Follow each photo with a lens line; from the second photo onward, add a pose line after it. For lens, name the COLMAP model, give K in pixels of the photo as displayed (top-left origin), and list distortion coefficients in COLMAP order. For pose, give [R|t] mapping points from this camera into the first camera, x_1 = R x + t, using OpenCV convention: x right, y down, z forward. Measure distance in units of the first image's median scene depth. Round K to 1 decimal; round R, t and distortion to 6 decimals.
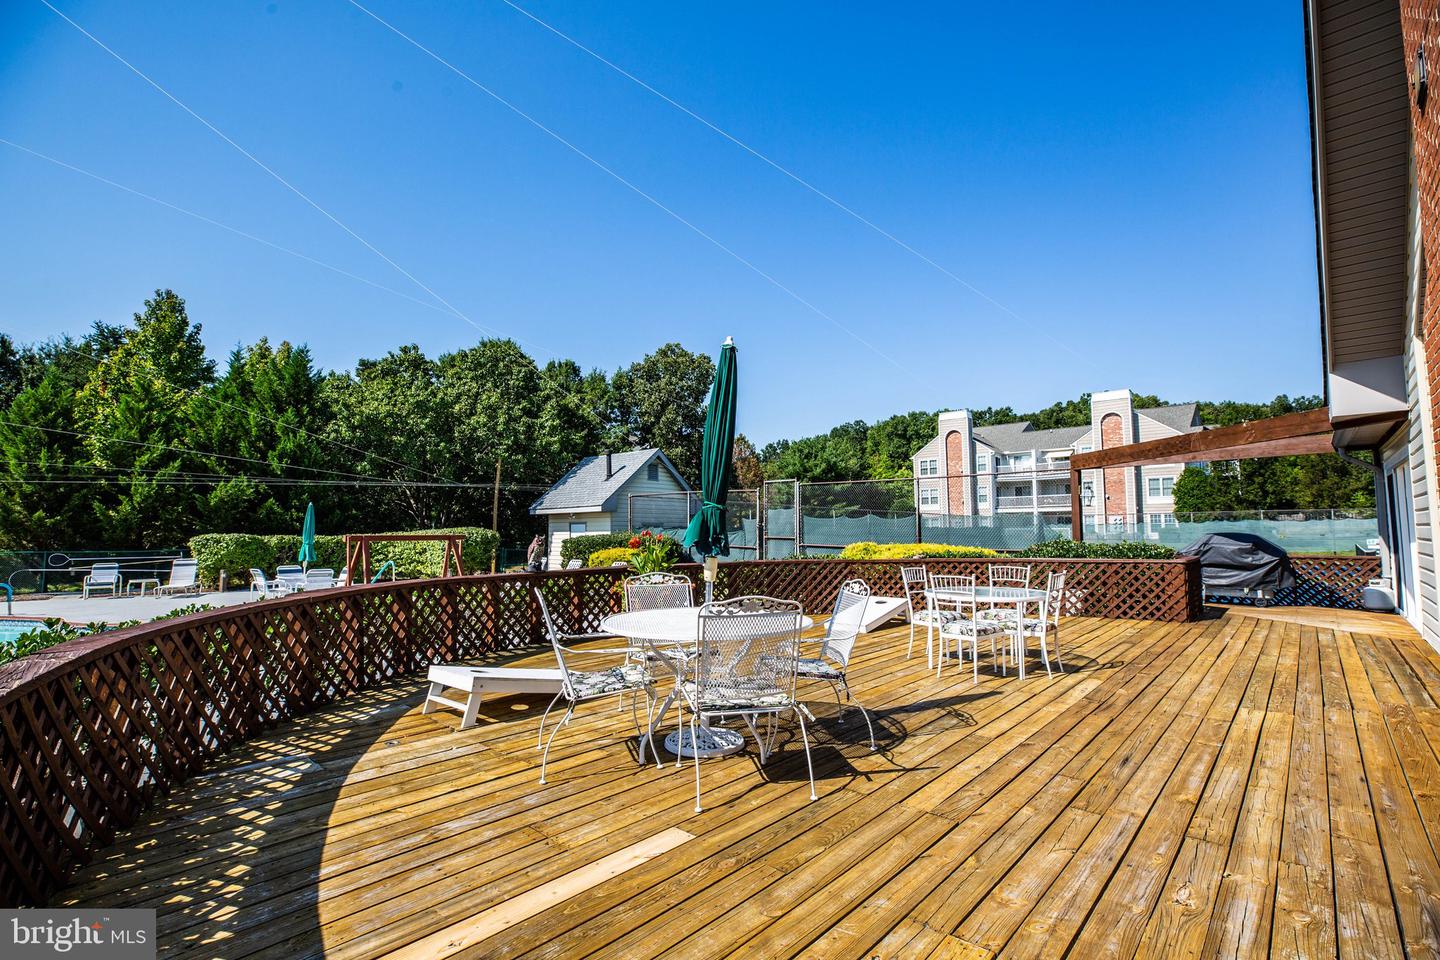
lens RADIAL K [[676.1, 0, 717.2], [0, 676.1, 479.4], [0, 0, 1]] dist [-0.004874, 0.000056]
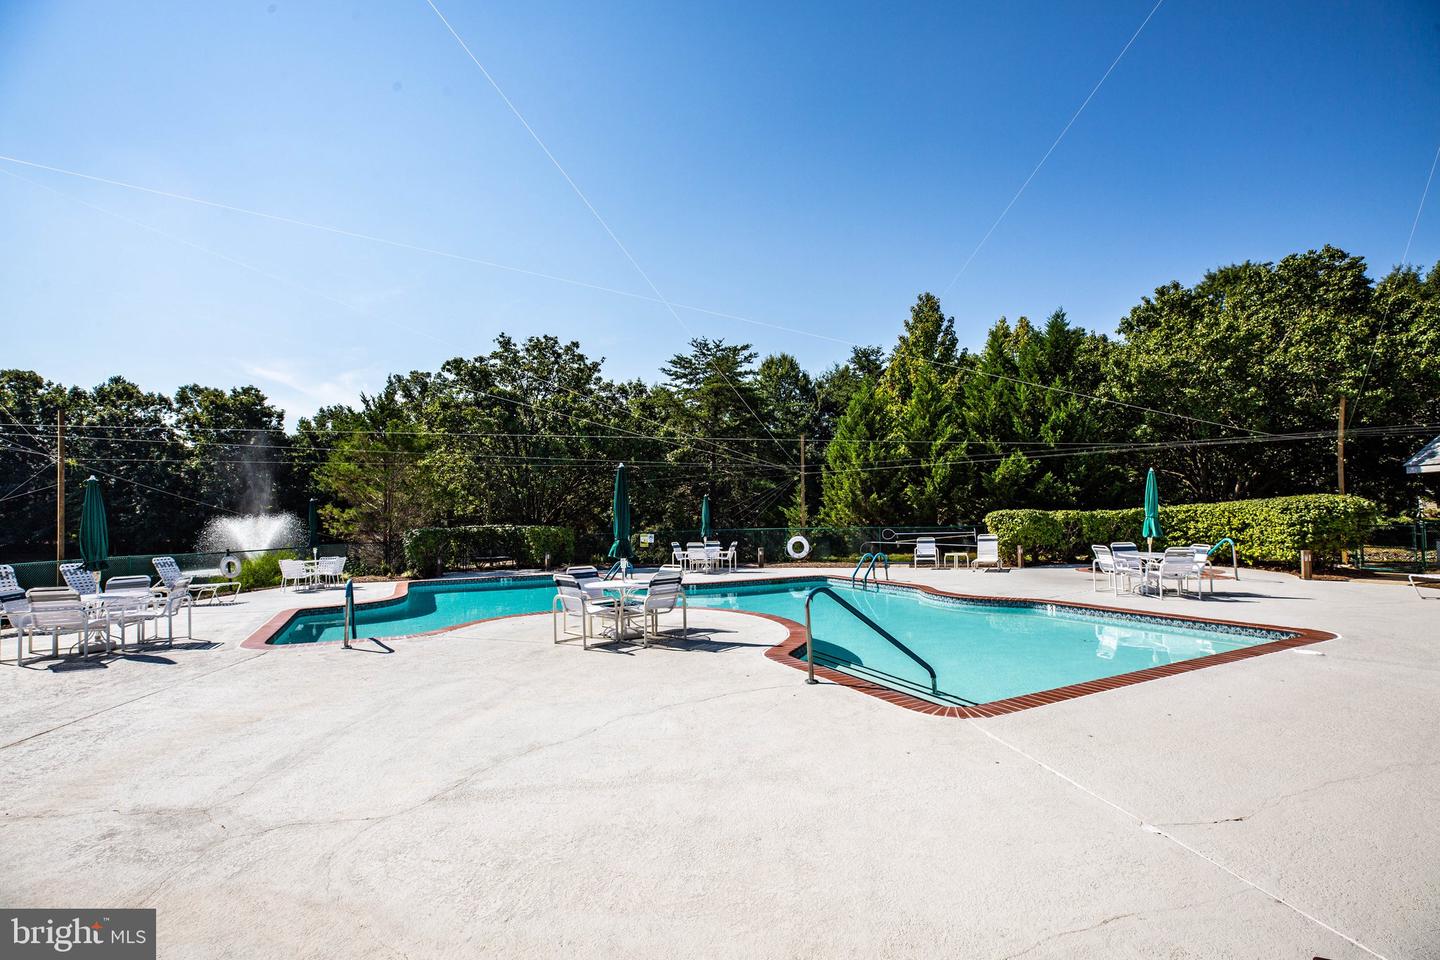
lens RADIAL K [[676.1, 0, 726.0], [0, 676.1, 473.3], [0, 0, 1]] dist [-0.004874, 0.000056]
pose [[0.612622, -0.063381, -0.787831, -0.182799], [0.080252, 0.996616, -0.017774, 0.009402], [0.786292, -0.052337, 0.615635, 0.043810]]
